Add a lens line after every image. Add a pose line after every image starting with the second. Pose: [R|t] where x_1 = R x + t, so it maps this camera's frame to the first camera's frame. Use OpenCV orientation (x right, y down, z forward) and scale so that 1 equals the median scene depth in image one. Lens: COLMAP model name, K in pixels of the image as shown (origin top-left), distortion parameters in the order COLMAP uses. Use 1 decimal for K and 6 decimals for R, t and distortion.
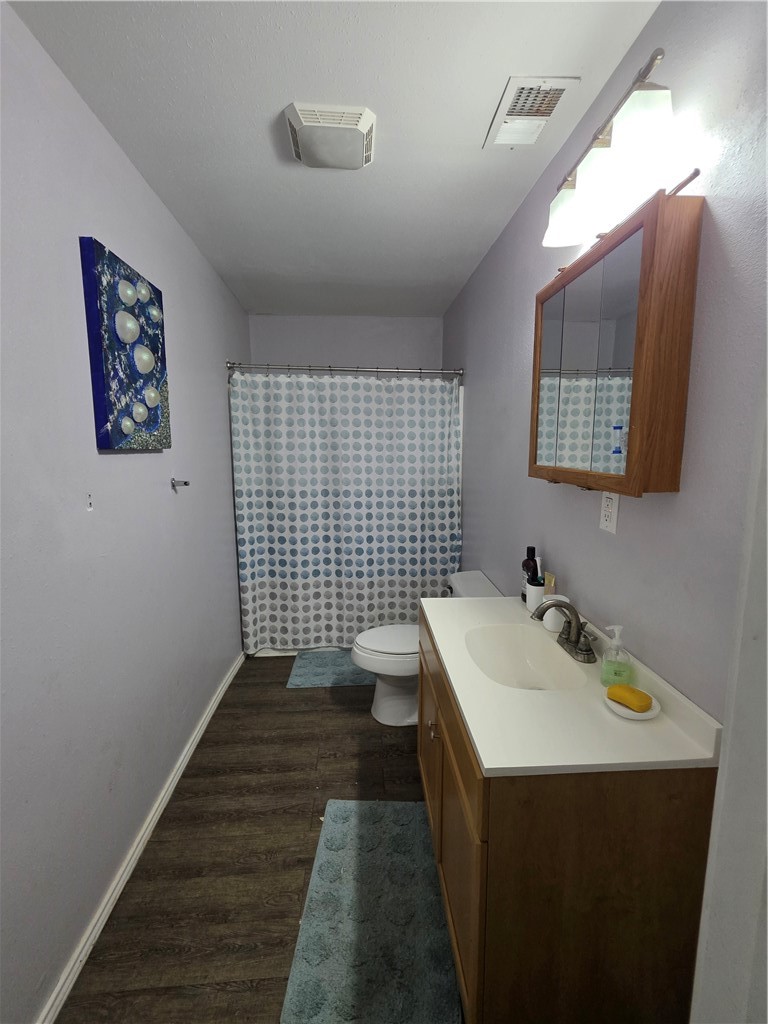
lens RADIAL K [[439.3, 0, 386.2], [0, 439.3, 510.9], [0, 0, 1]] dist [0.001619, 0.000470]
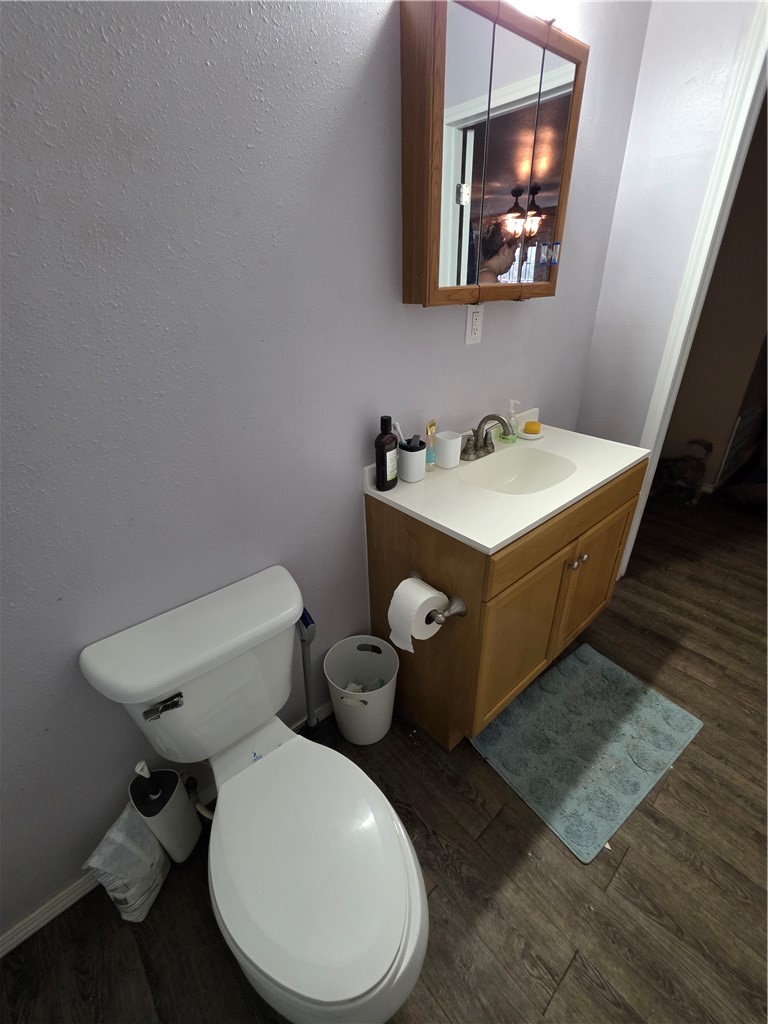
lens RADIAL K [[439.3, 0, 384.1], [0, 439.3, 508.6], [0, 0, 1]] dist [0.001619, 0.000470]
pose [[-0.617715, -0.355270, 0.701578, -0.259613], [0.137057, 0.829847, 0.540897, -0.207016], [-0.774367, 0.430276, -0.463917, 1.571702]]
